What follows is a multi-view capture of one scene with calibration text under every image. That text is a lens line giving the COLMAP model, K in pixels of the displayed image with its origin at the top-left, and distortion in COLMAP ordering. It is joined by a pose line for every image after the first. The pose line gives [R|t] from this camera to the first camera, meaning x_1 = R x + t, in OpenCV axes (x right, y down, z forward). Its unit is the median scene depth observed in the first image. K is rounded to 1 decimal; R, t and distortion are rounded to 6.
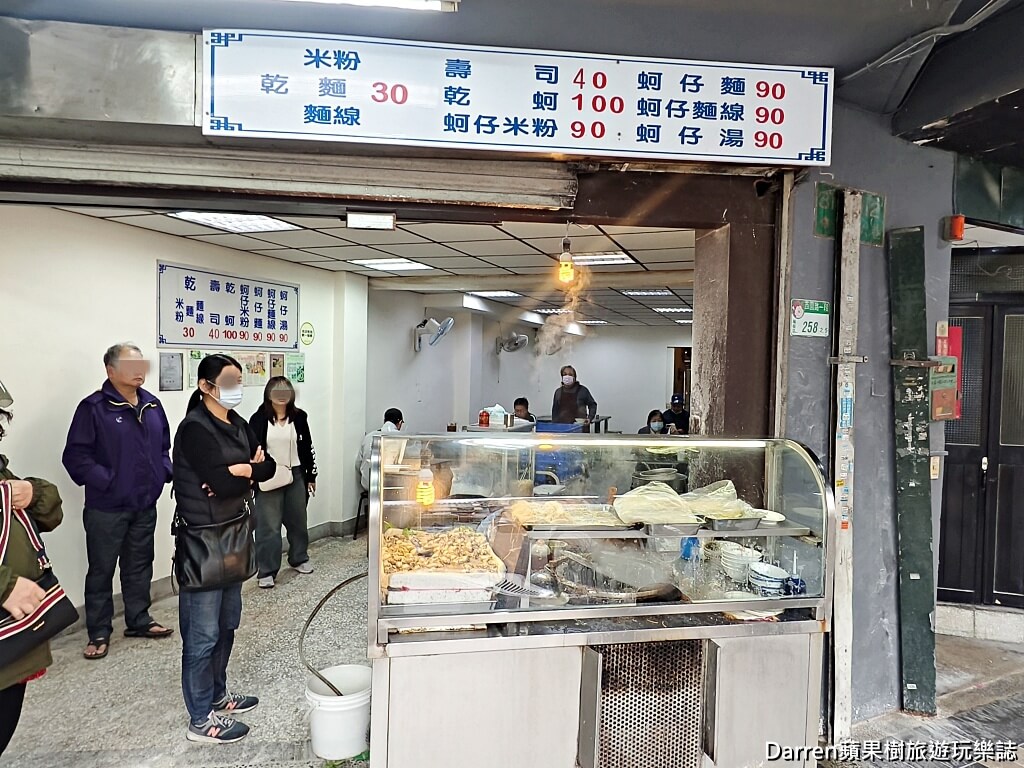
lens RADIAL K [[681.2, 0, 531.7], [0, 681.2, 384.3], [0, 0, 1]] dist [0.000744, -0.002244]
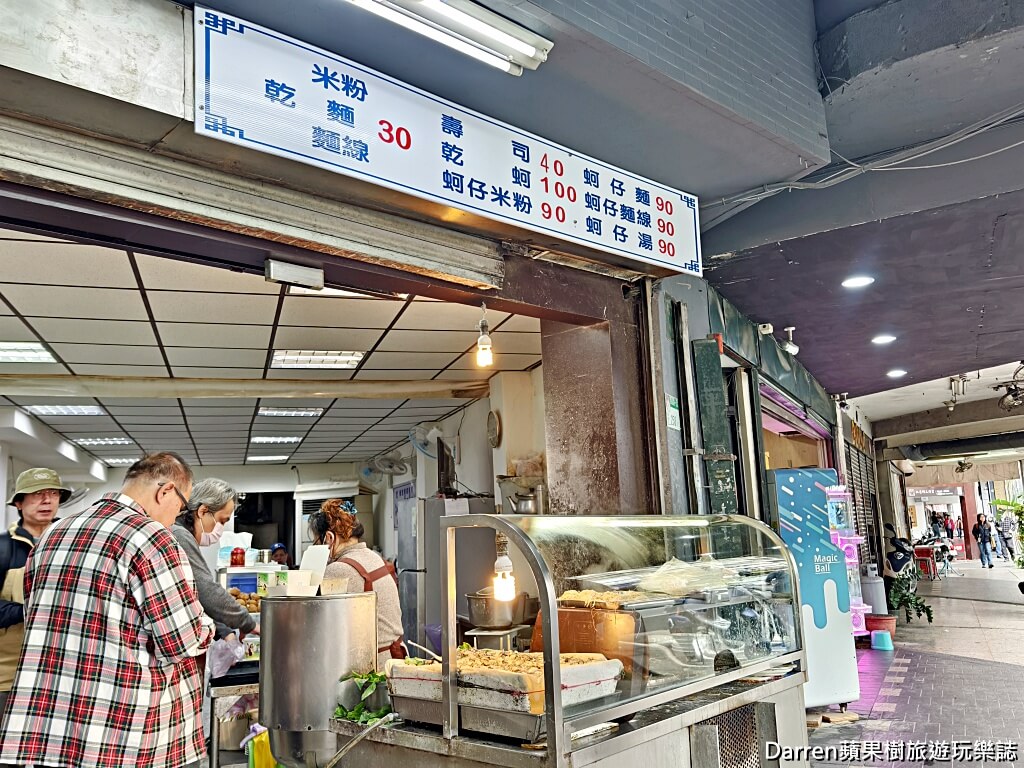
lens RADIAL K [[868.7, 0, 513.9], [0, 868.7, 377.6], [0, 0, 1]] dist [0.105224, -0.271002]
pose [[0.790808, 0.050285, 0.609995, -0.709793], [0.076026, 0.980831, -0.179416, 0.086238], [-0.607324, 0.188259, 0.771826, 0.090634]]
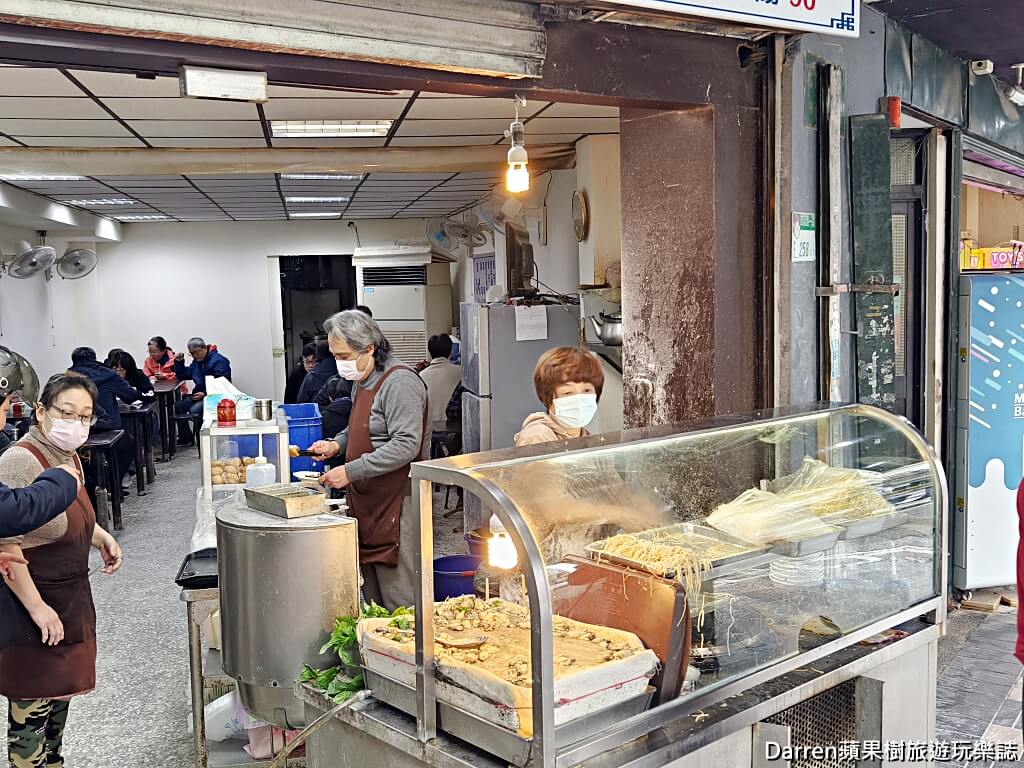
lens RADIAL K [[1115.0, 0, 519.5], [0, 1115.0, 387.4], [0, 0, 1]] dist [0.117371, -0.352253]
pose [[0.861288, -0.096984, 0.498776, -0.553638], [0.059767, 0.994138, 0.090098, -0.070784], [-0.504591, -0.047789, 0.862035, 0.095798]]
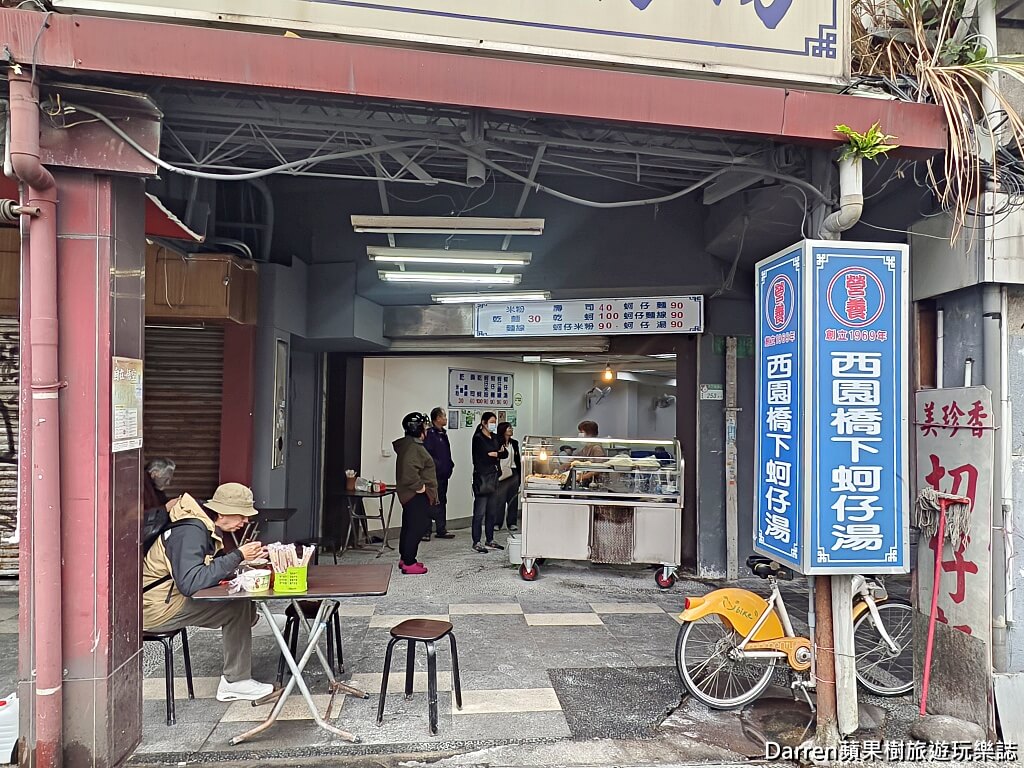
lens RADIAL K [[681.2, 0, 531.7], [0, 681.2, 384.3], [0, 0, 1]] dist [0.000744, -0.002244]
pose [[0.946535, -0.025572, -0.321587, 0.649972], [-0.001066, 0.996600, -0.082384, 0.078179], [0.322600, 0.078322, 0.943289, -1.576404]]
